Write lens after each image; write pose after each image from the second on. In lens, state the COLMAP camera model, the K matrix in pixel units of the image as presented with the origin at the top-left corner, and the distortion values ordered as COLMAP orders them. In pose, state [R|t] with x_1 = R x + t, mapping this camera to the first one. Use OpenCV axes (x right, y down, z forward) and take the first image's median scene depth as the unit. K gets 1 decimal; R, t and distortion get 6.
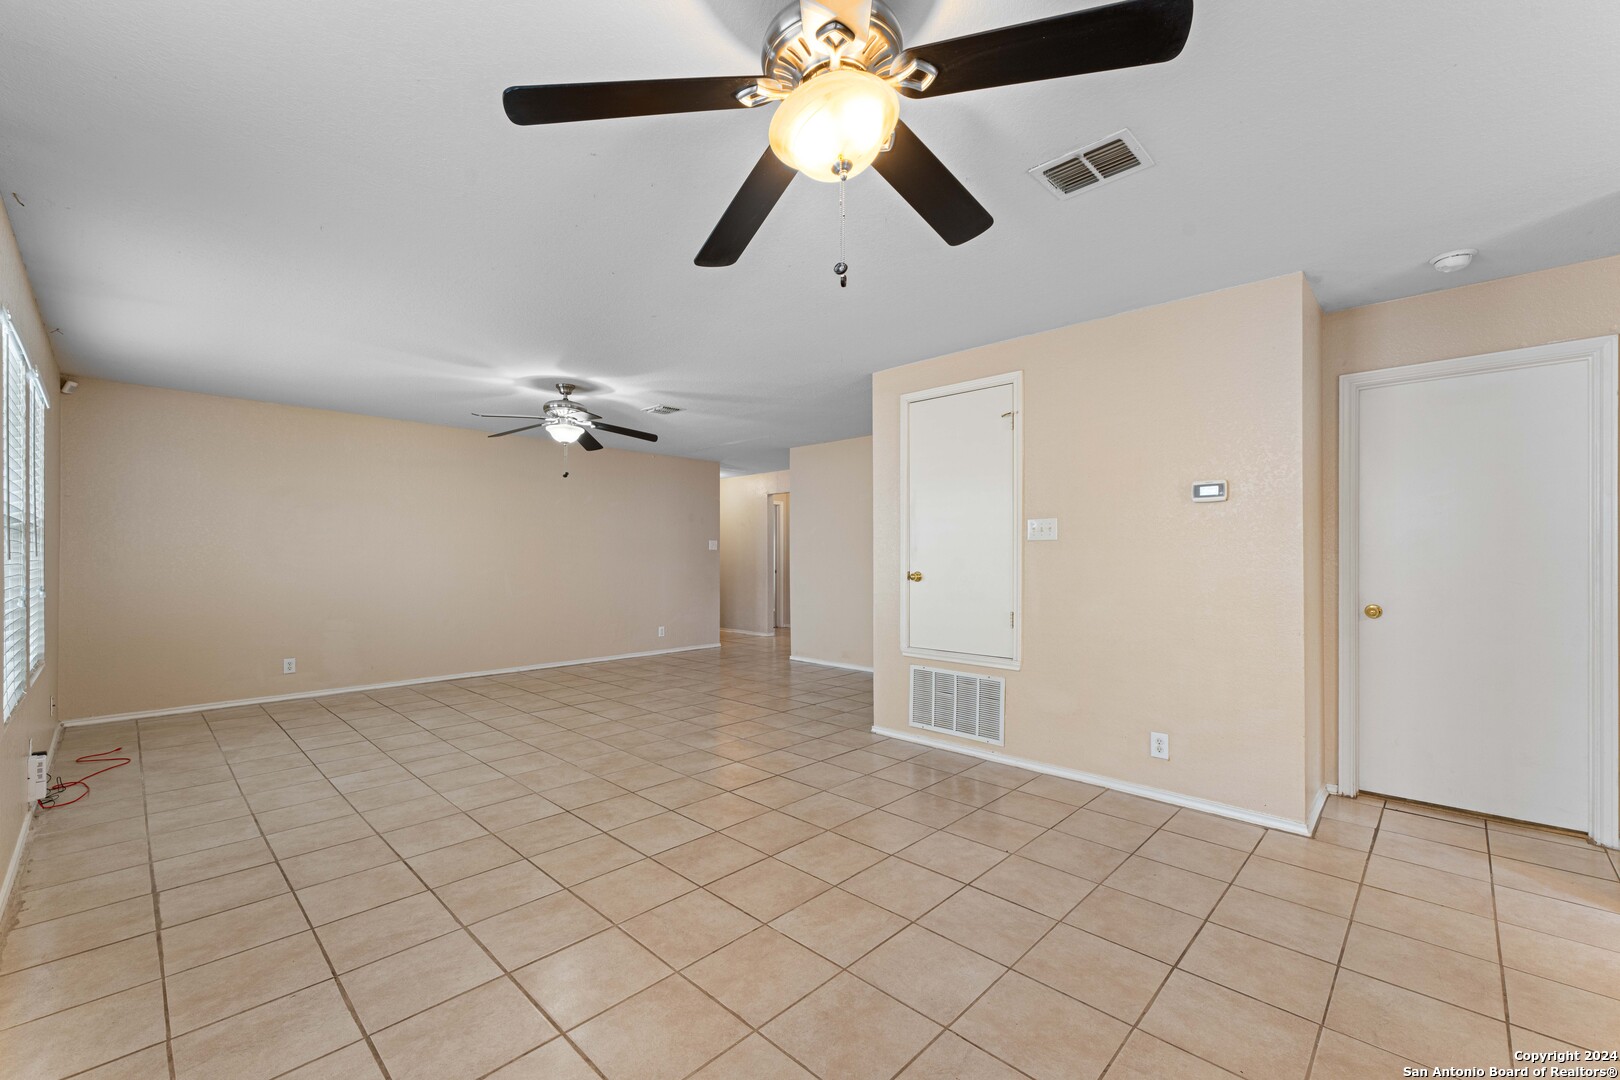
lens RADIAL K [[661.4, 0, 814.3], [0, 661.4, 557.0], [0, 0, 1]] dist [0.002801, 0.000178]
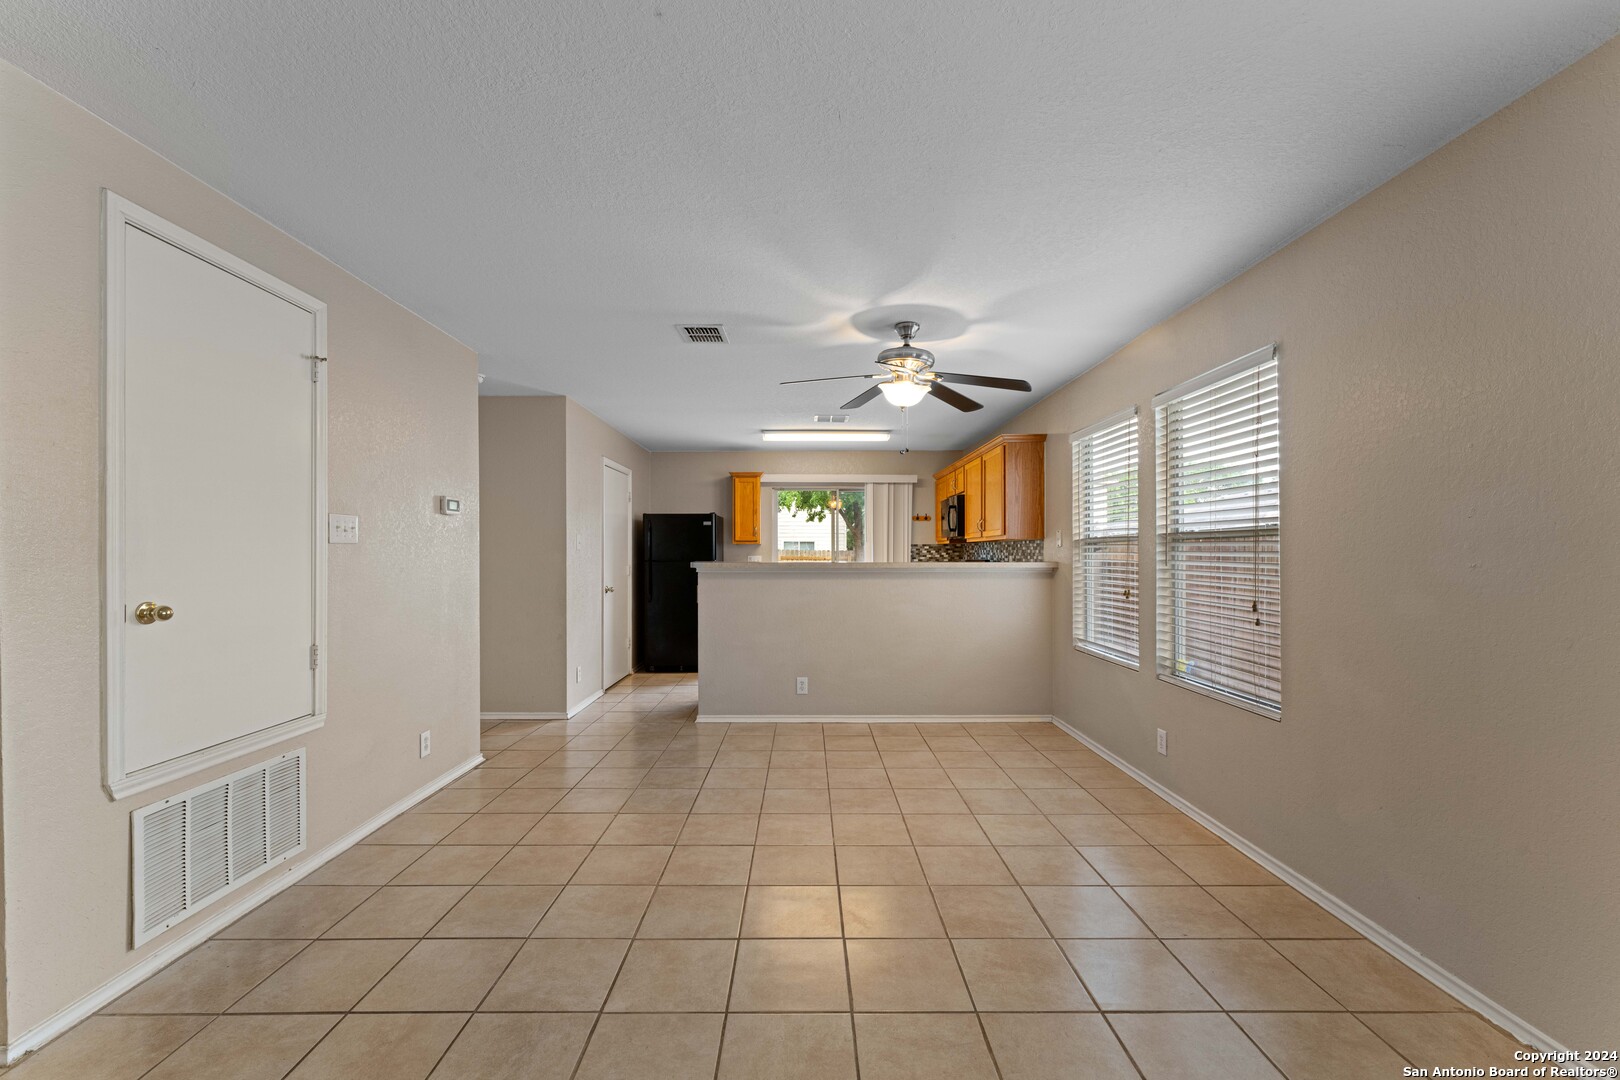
lens RADIAL K [[661.4, 0, 814.3], [0, 661.4, 557.0], [0, 0, 1]] dist [0.002801, 0.000178]
pose [[-0.700400, -0.005990, 0.713726, -0.671845], [-0.001352, 0.999974, 0.007066, -0.018354], [-0.713750, 0.003984, -0.700390, 1.334007]]
